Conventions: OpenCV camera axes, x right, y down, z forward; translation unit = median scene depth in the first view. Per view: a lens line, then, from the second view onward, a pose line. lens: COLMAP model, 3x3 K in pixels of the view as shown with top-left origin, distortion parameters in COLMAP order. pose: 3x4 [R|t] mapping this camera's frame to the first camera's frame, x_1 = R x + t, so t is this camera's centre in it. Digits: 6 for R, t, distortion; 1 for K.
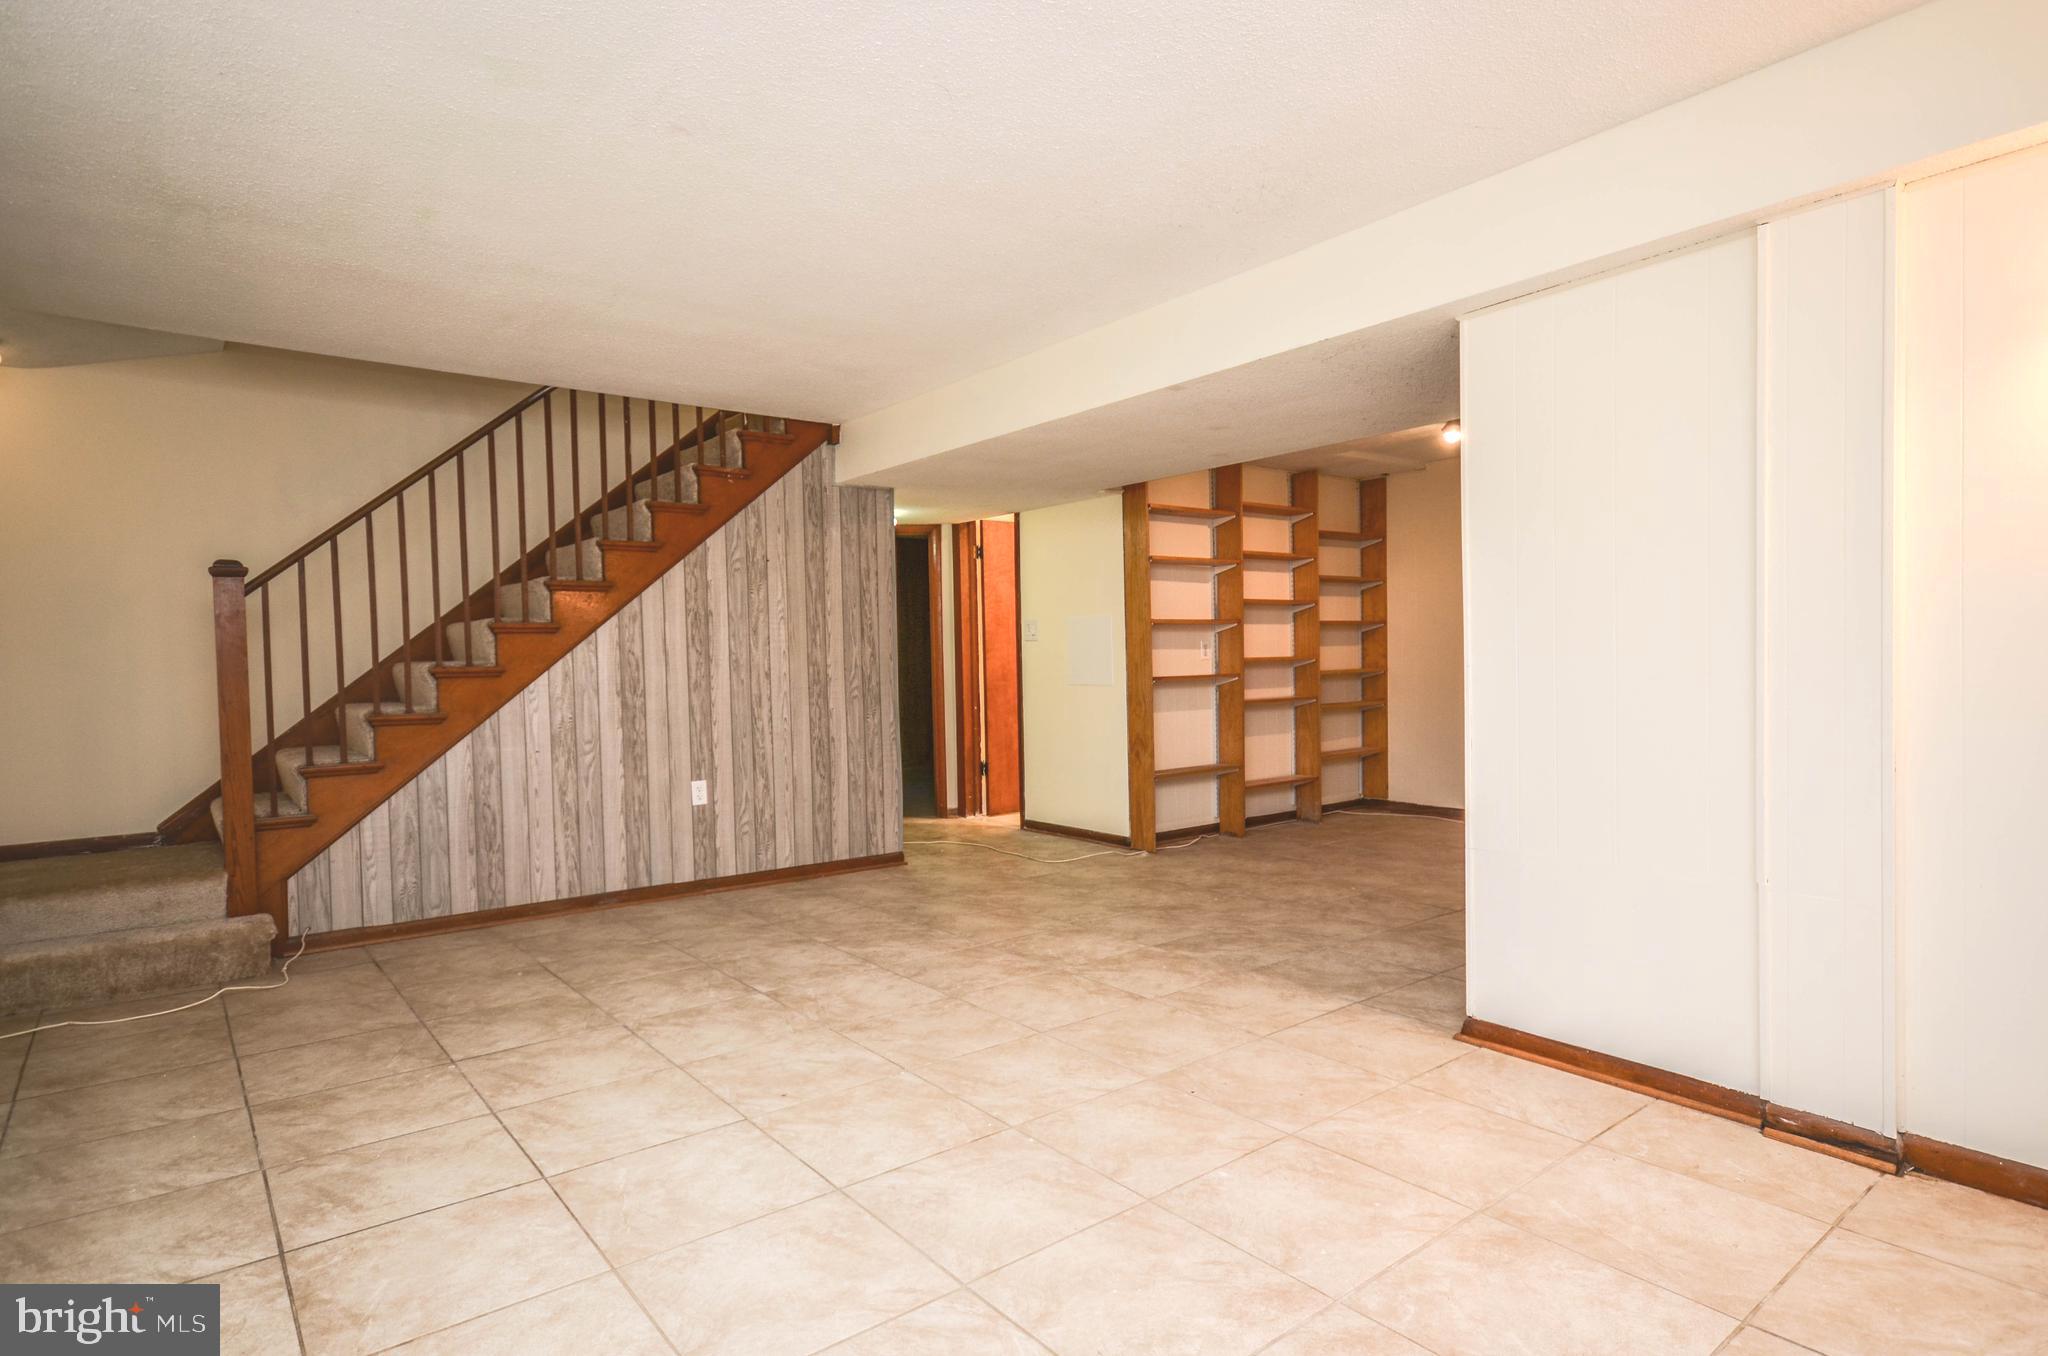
lens RADIAL K [[1091.9, 0, 1047.7], [0, 1091.9, 687.6], [0, 0, 1]] dist [0.008927, 0.002745]
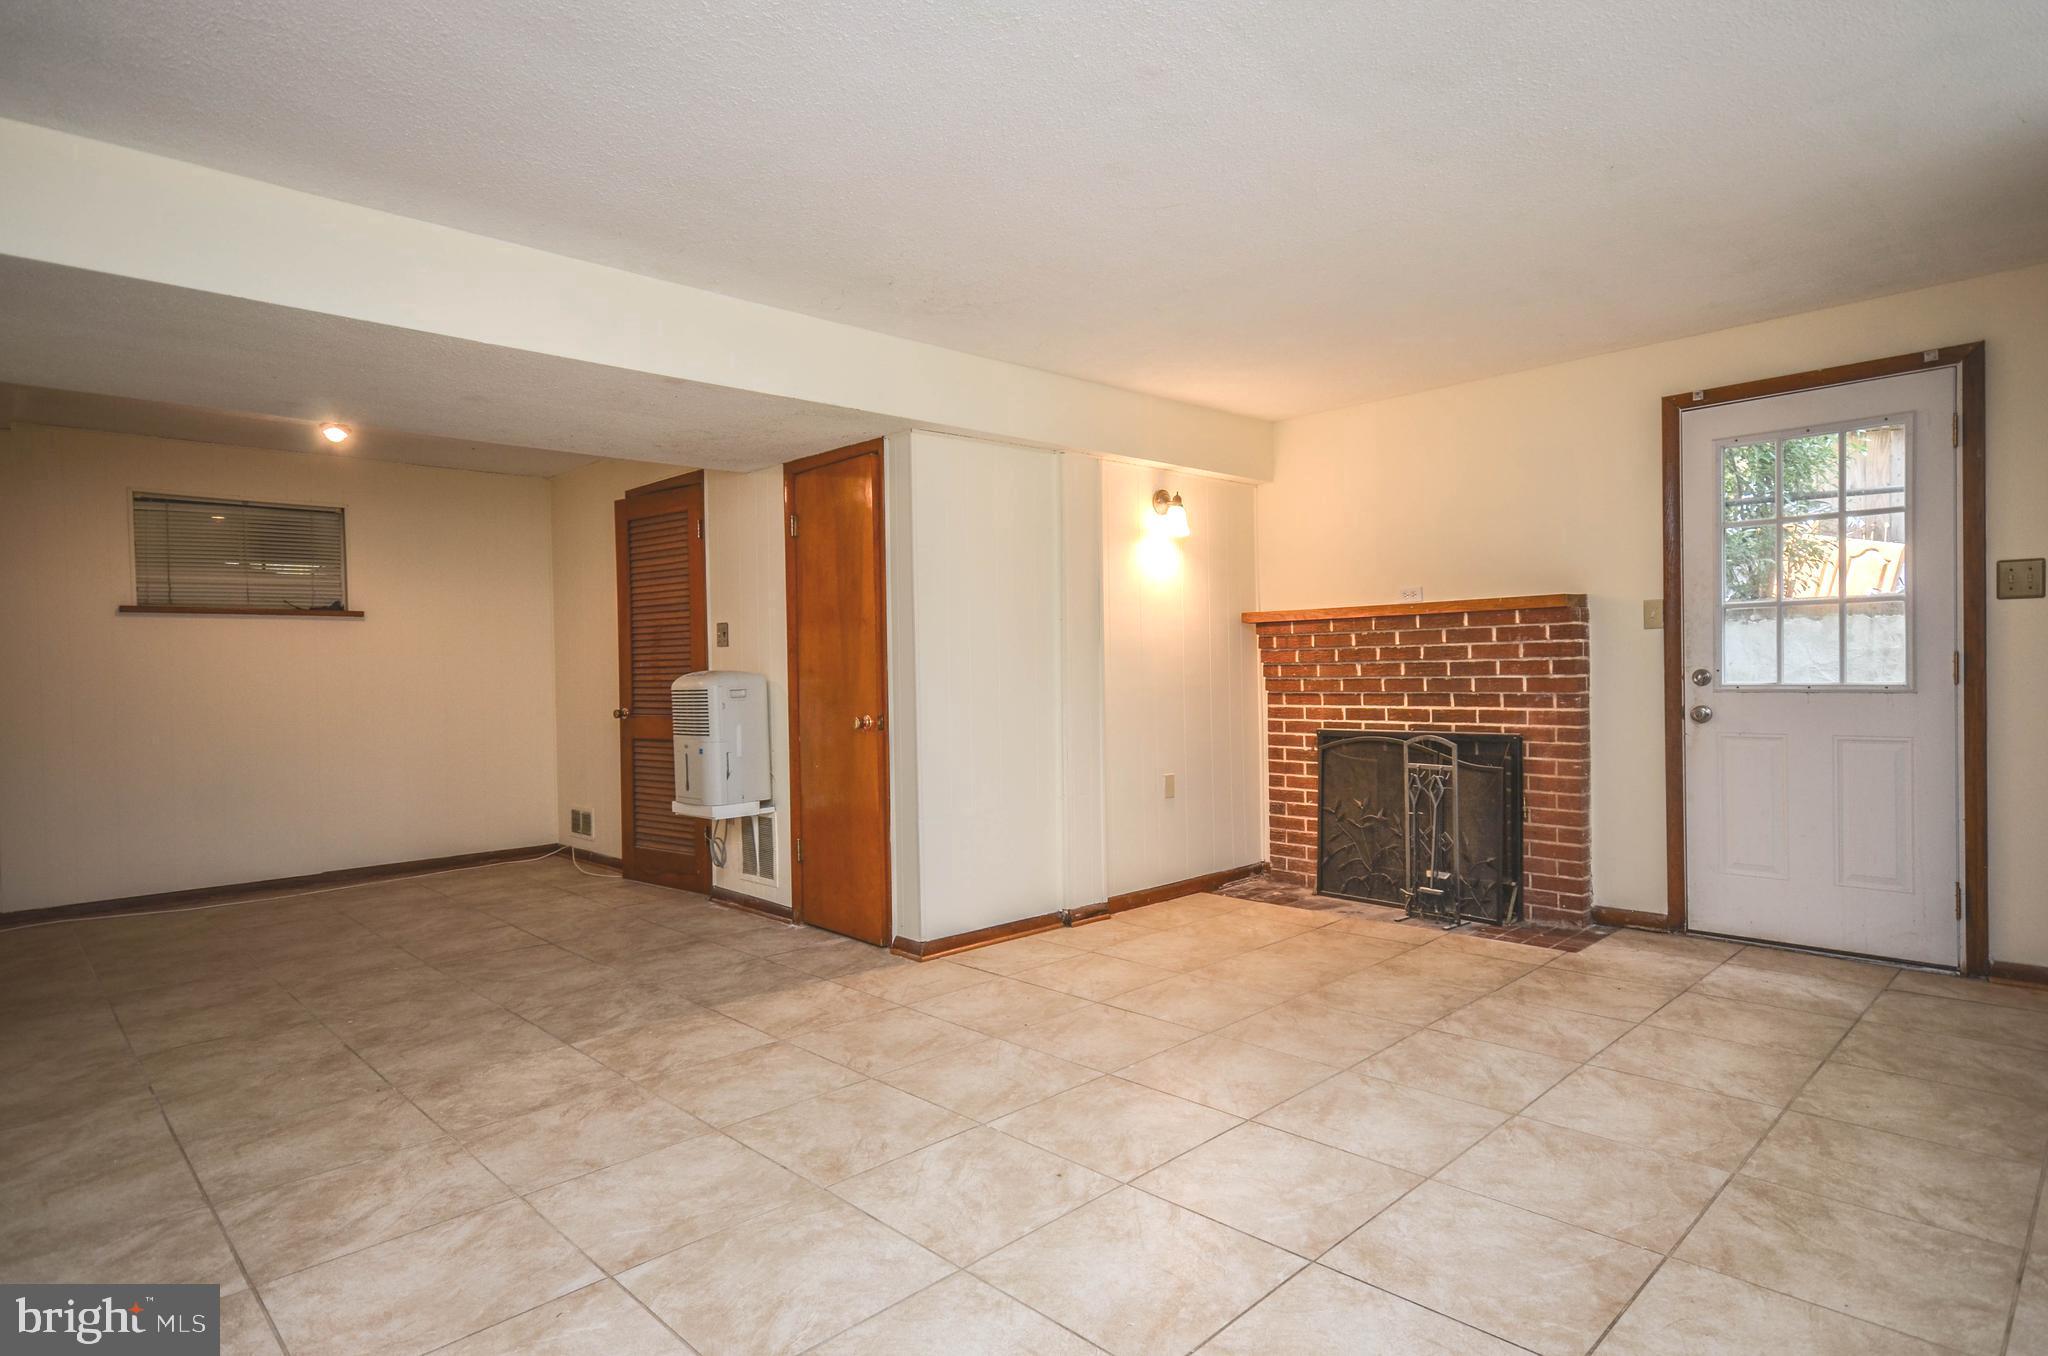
lens RADIAL K [[1091.9, 0, 1047.7], [0, 1091.9, 687.6], [0, 0, 1]] dist [0.008927, 0.002745]
pose [[-0.098864, 0.003674, 0.995094, -0.571227], [0.047868, 0.998853, 0.001068, -0.005297], [-0.993949, 0.047738, -0.098927, 0.561164]]
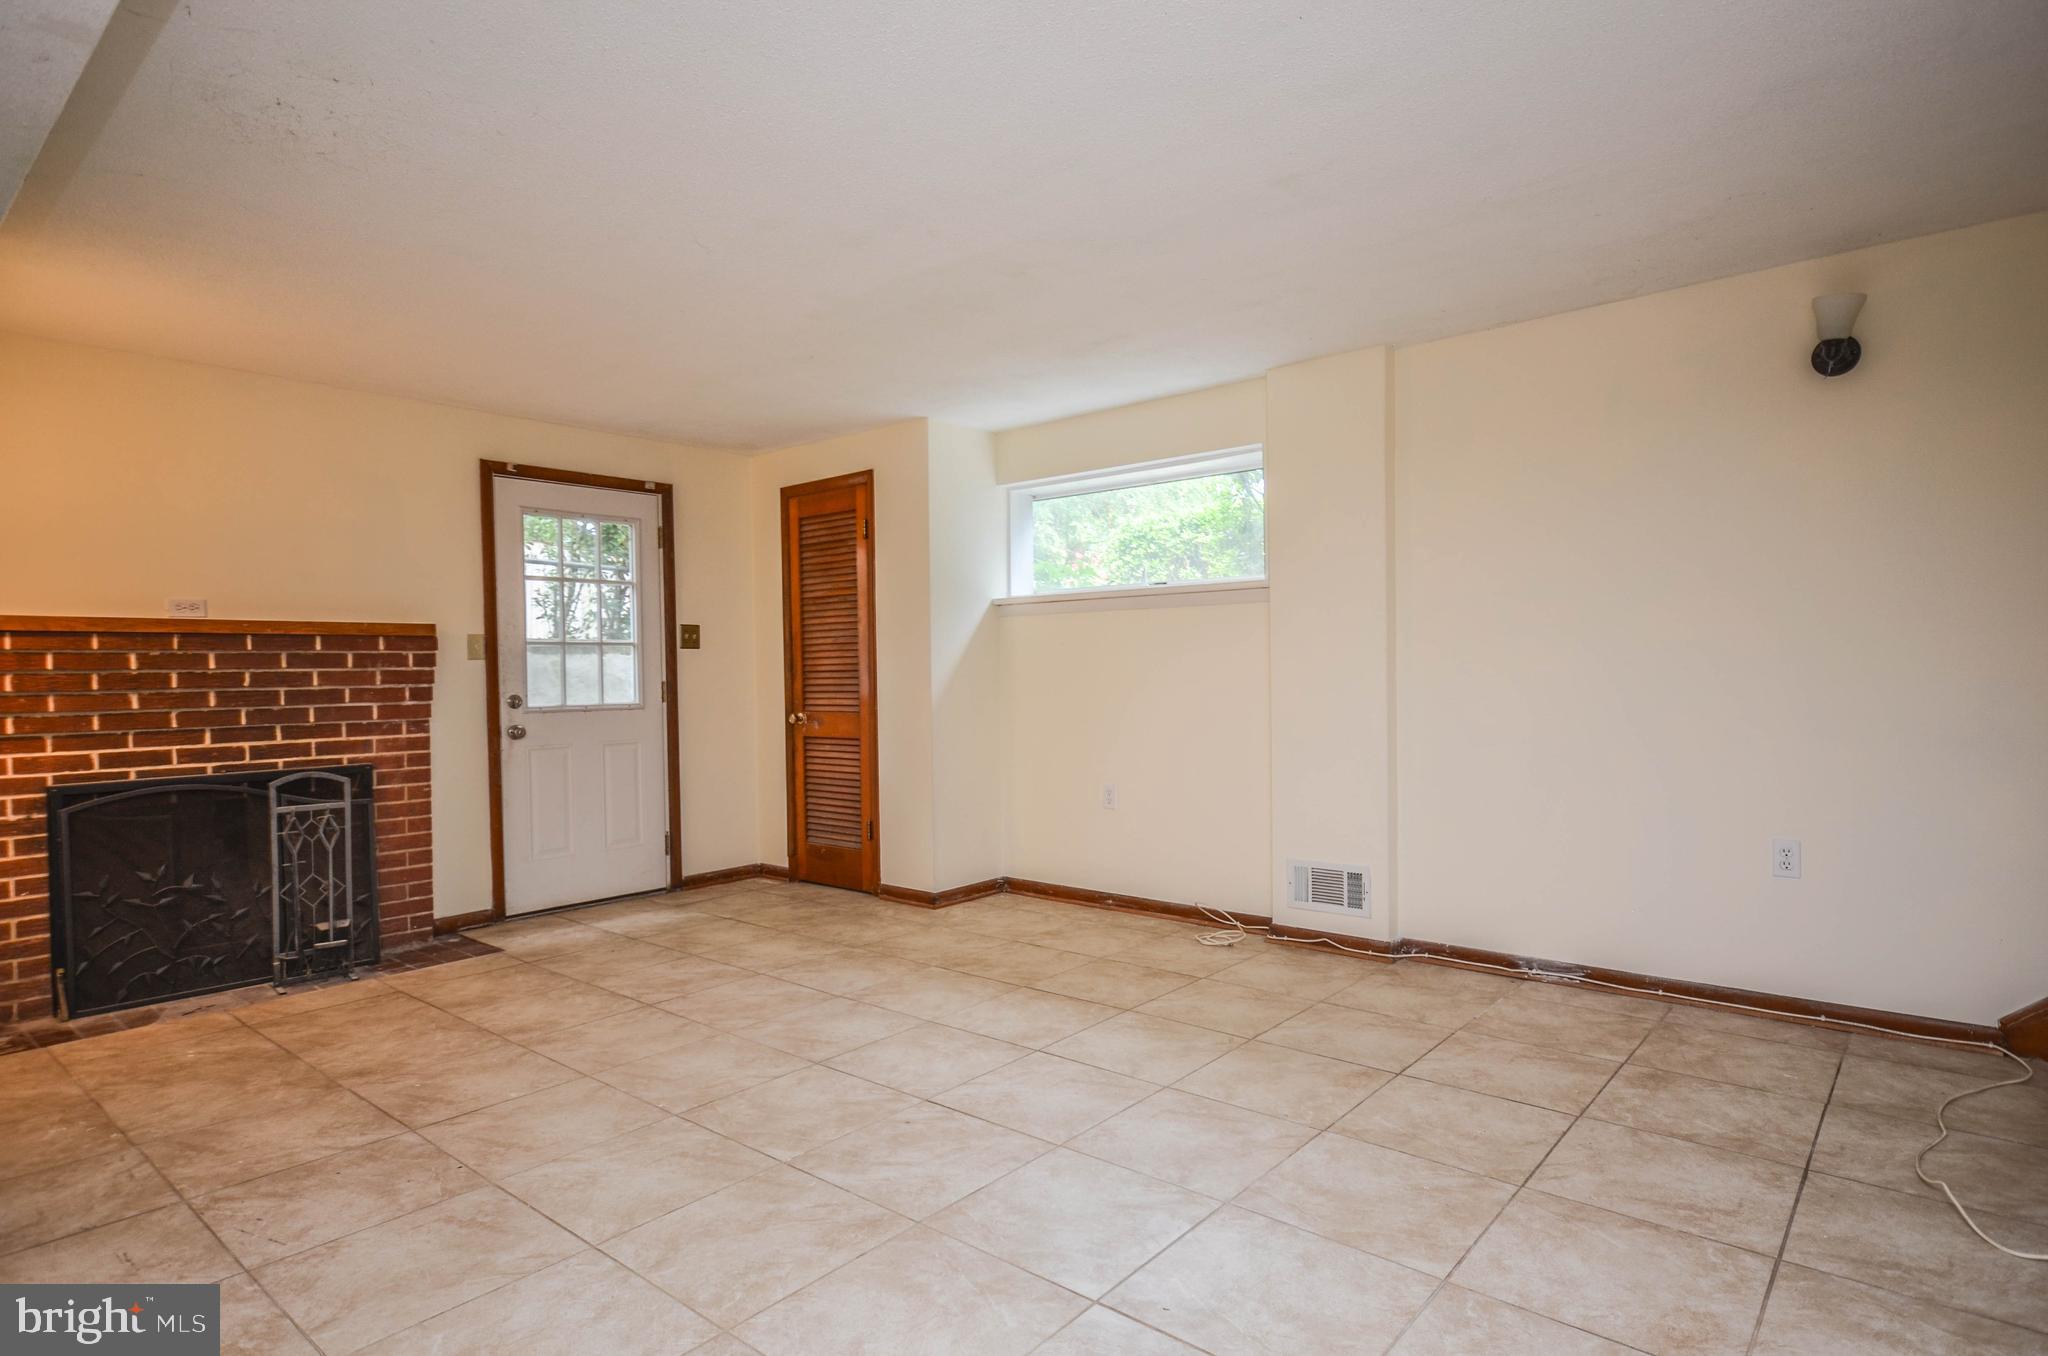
lens RADIAL K [[1091.9, 0, 1047.7], [0, 1091.9, 687.6], [0, 0, 1]] dist [0.008927, 0.002745]
pose [[-0.981477, 0.037002, -0.187975, -0.101189], [0.028590, 0.998473, 0.047268, -0.033125], [0.189437, 0.041018, -0.981036, 1.032798]]
